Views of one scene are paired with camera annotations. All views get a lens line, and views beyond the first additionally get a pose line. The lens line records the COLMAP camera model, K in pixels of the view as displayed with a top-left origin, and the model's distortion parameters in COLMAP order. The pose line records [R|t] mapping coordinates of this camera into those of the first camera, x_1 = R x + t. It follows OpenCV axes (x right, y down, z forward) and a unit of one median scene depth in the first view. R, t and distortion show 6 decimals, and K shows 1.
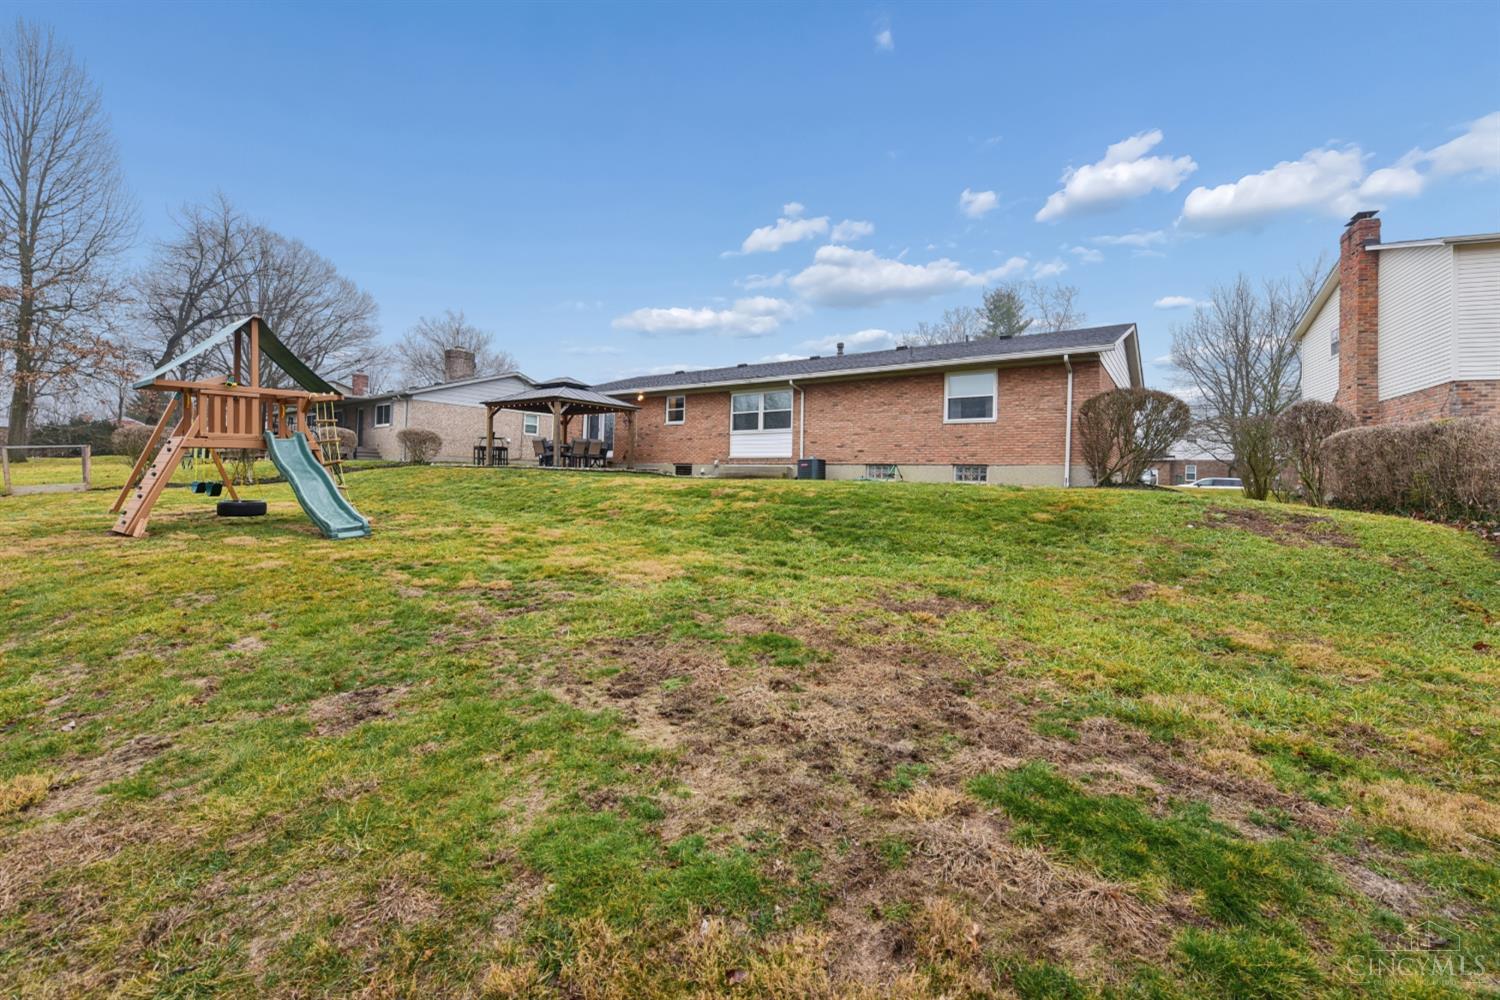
lens RADIAL K [[614.0, 0, 748.3], [0, 614.0, 490.1], [0, 0, 1]] dist [-0.013835, -0.002164]
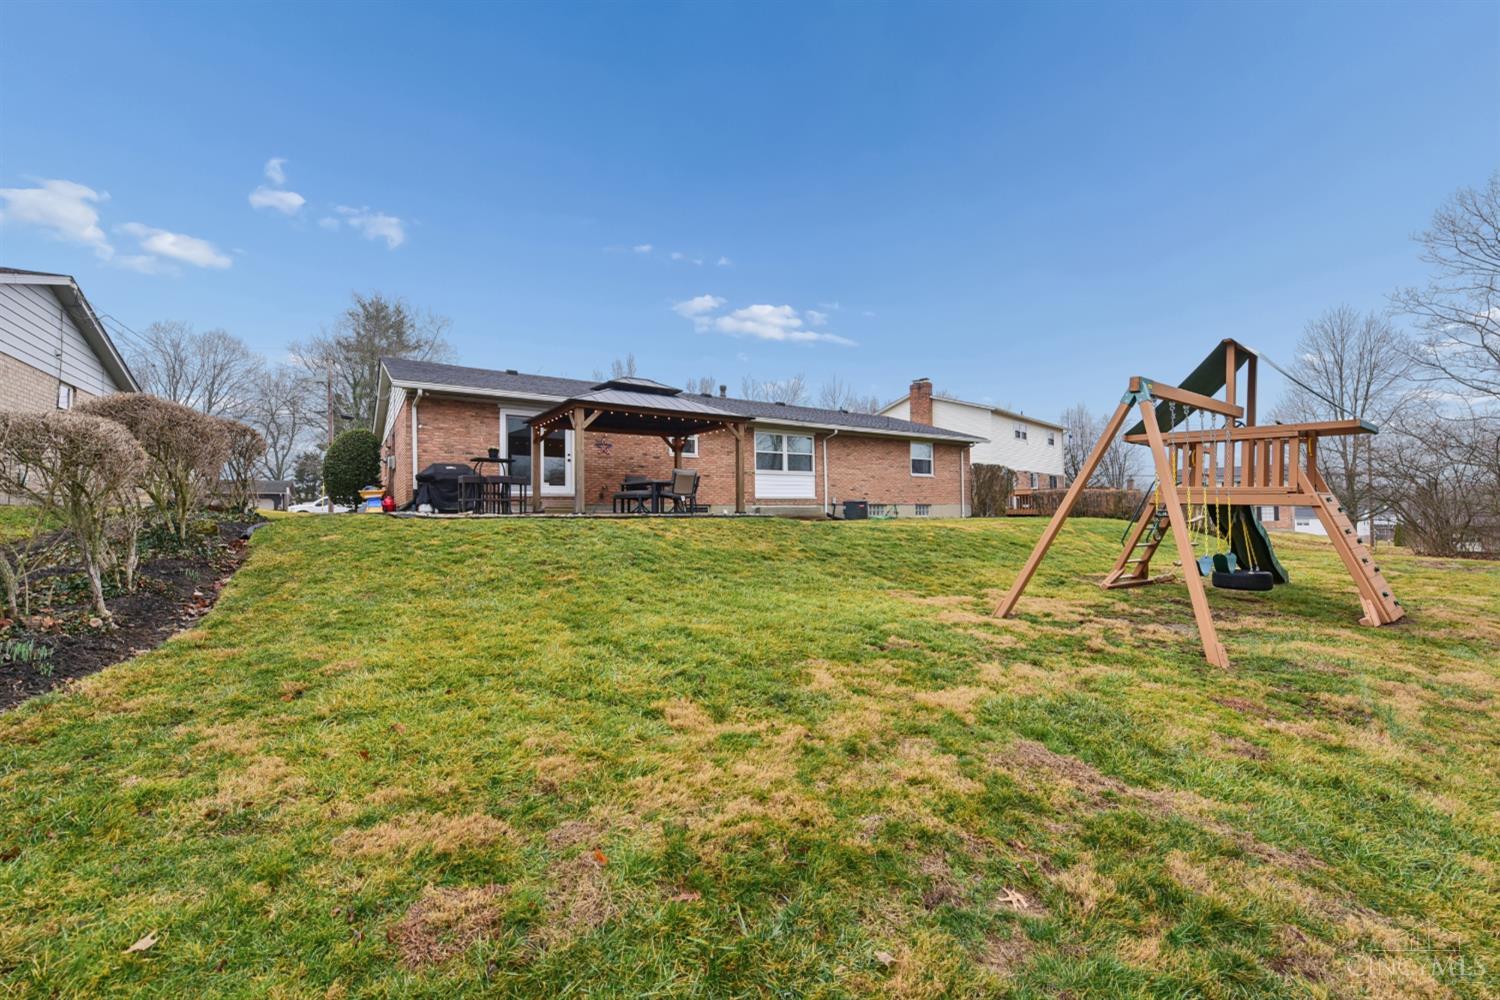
lens RADIAL K [[614.0, 0, 746.0], [0, 614.0, 508.8], [0, 0, 1]] dist [-0.013835, -0.002164]
pose [[0.338643, -0.021703, 0.940665, -0.966049], [0.030307, 0.999467, 0.012149, -0.050827], [-0.940427, 0.024395, 0.339120, 0.728559]]
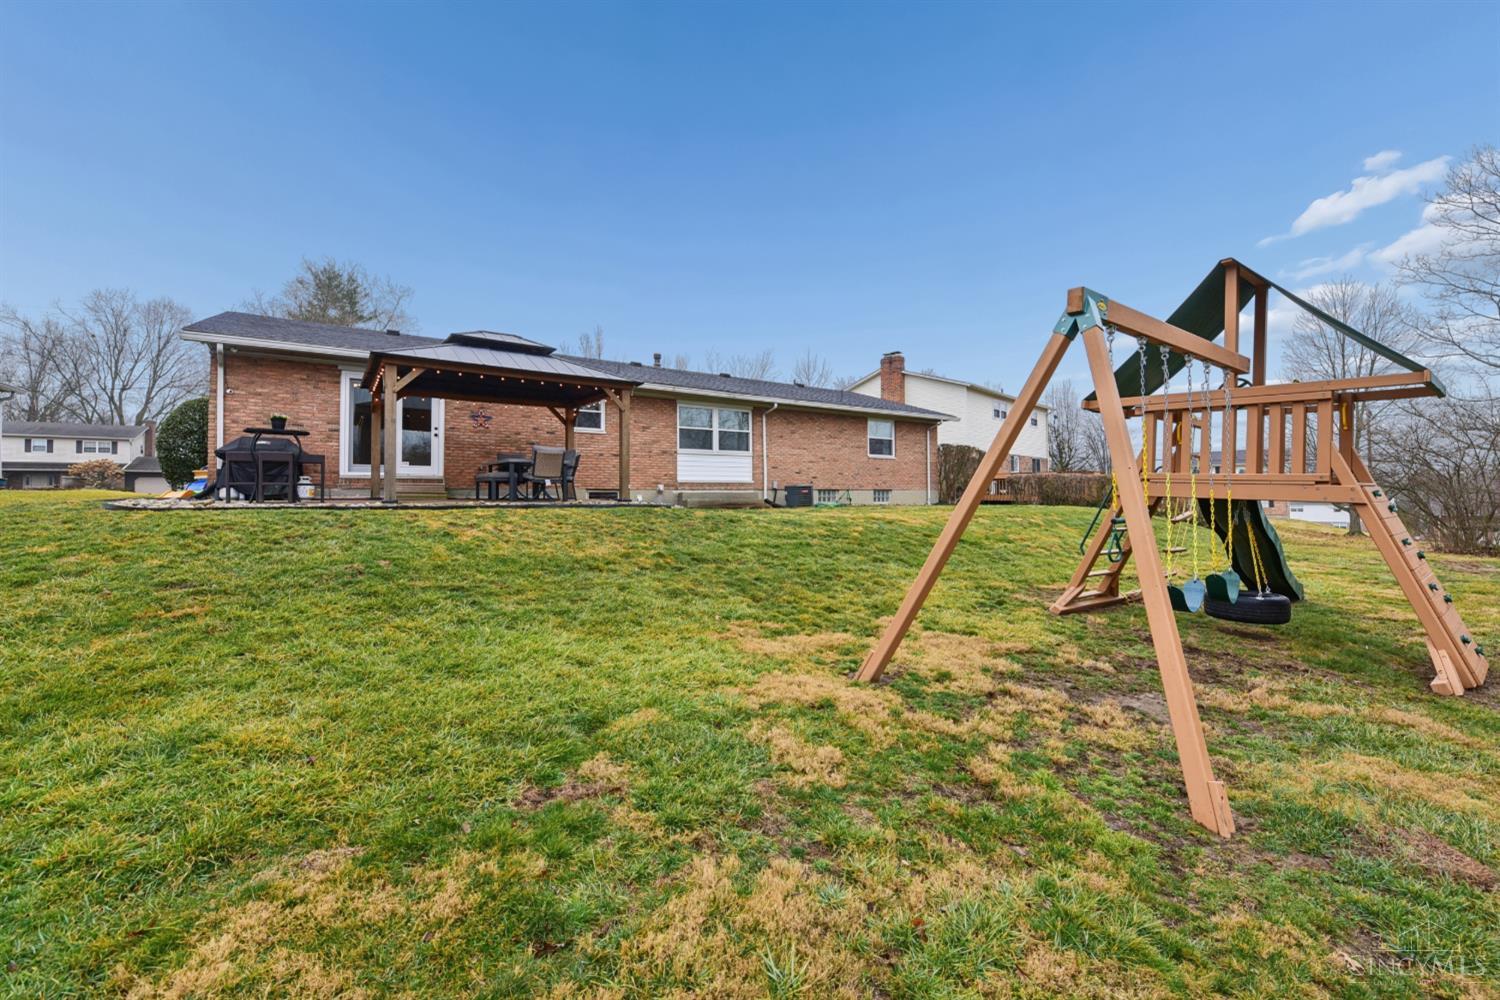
lens RADIAL K [[614.0, 0, 752.7], [0, 614.0, 487.1], [0, 0, 1]] dist [-0.013835, -0.002164]
pose [[0.325036, -0.014824, 0.945586, -0.799100], [0.023943, 0.999686, 0.007442, -0.051886], [-0.945399, 0.020221, 0.325289, 0.675069]]
